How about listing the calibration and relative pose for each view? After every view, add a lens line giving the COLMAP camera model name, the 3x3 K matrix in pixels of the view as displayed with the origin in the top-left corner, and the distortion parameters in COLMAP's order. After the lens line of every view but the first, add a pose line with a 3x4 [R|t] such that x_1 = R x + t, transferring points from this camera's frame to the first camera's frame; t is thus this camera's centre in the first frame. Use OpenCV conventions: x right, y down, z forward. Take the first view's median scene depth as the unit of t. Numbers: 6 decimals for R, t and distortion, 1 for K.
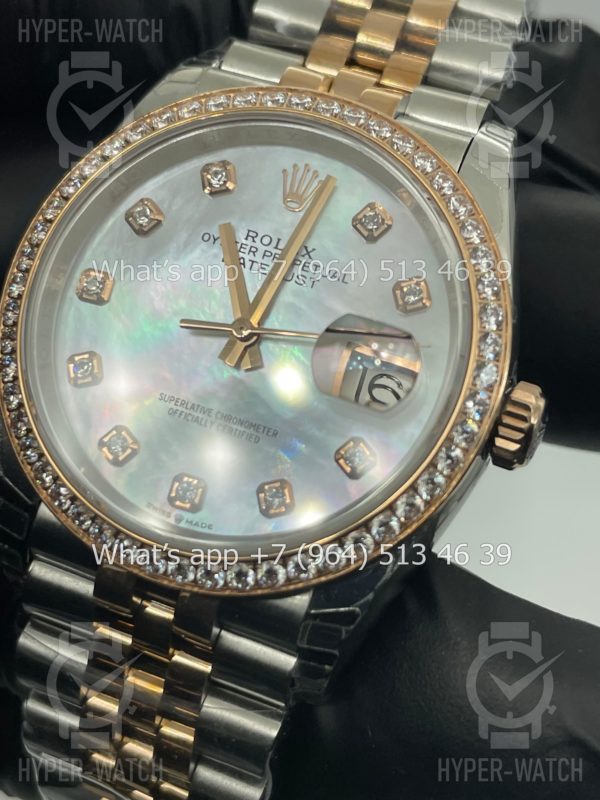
lens RADIAL K [[1232.1, 0, 300.0], [0, 1232.1, 400.0], [0, 0, 1]] dist [0.086474, -0.150344]
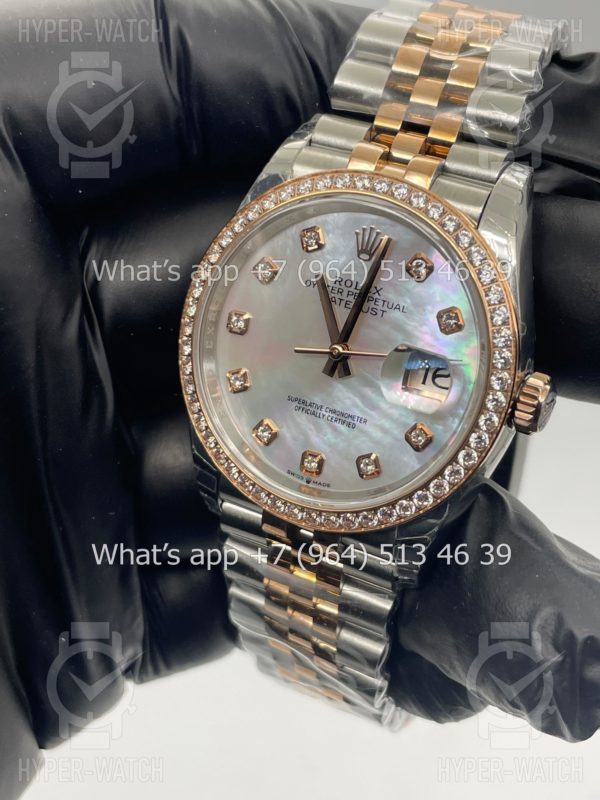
lens RADIAL K [[1232.1, 0, 300.0], [0, 1232.1, 400.0], [0, 0, 1]] dist [0.086474, -0.150344]
pose [[0.971863, -0.069856, -0.224949, 0.228775], [0.120911, 0.967539, 0.221919, -0.322164], [0.202145, -0.242874, 0.948762, -0.391312]]
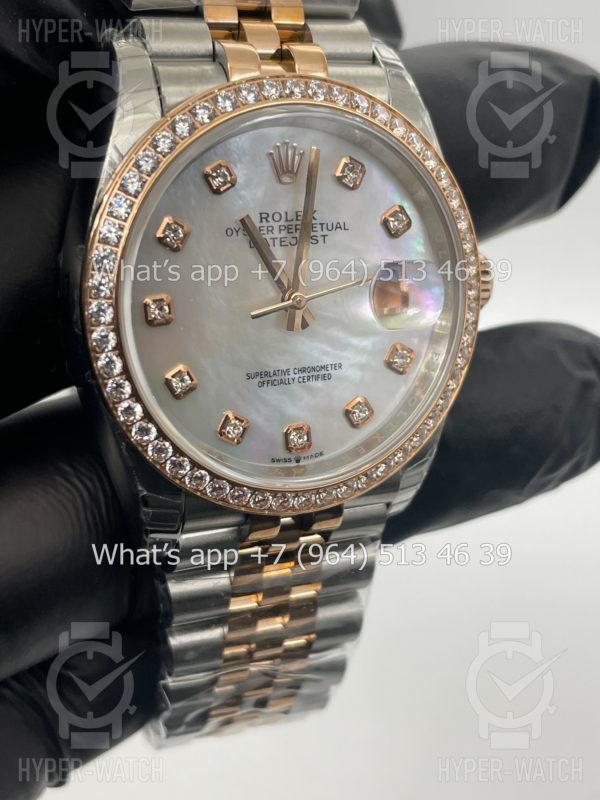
lens RADIAL K [[1232.1, 0, 300.0], [0, 1232.1, 400.0], [0, 0, 1]] dist [0.086474, -0.150344]
pose [[0.759923, -0.449528, 0.469513, -0.634404], [0.219622, 0.857399, 0.465439, -0.518400], [-0.611787, -0.250582, 0.750283, 0.072963]]
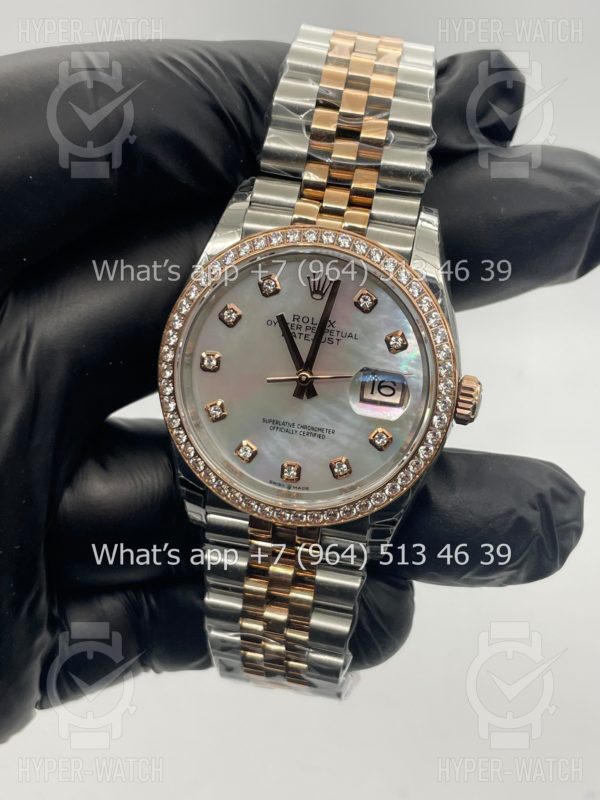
lens RADIAL K [[1232.1, 0, 300.0], [0, 1232.1, 400.0], [0, 0, 1]] dist [0.086474, -0.150344]
pose [[0.980978, -0.194041, 0.005441, -0.065606], [0.183817, 0.937569, 0.295255, -0.529152], [-0.062392, -0.288638, 0.955403, -0.652651]]
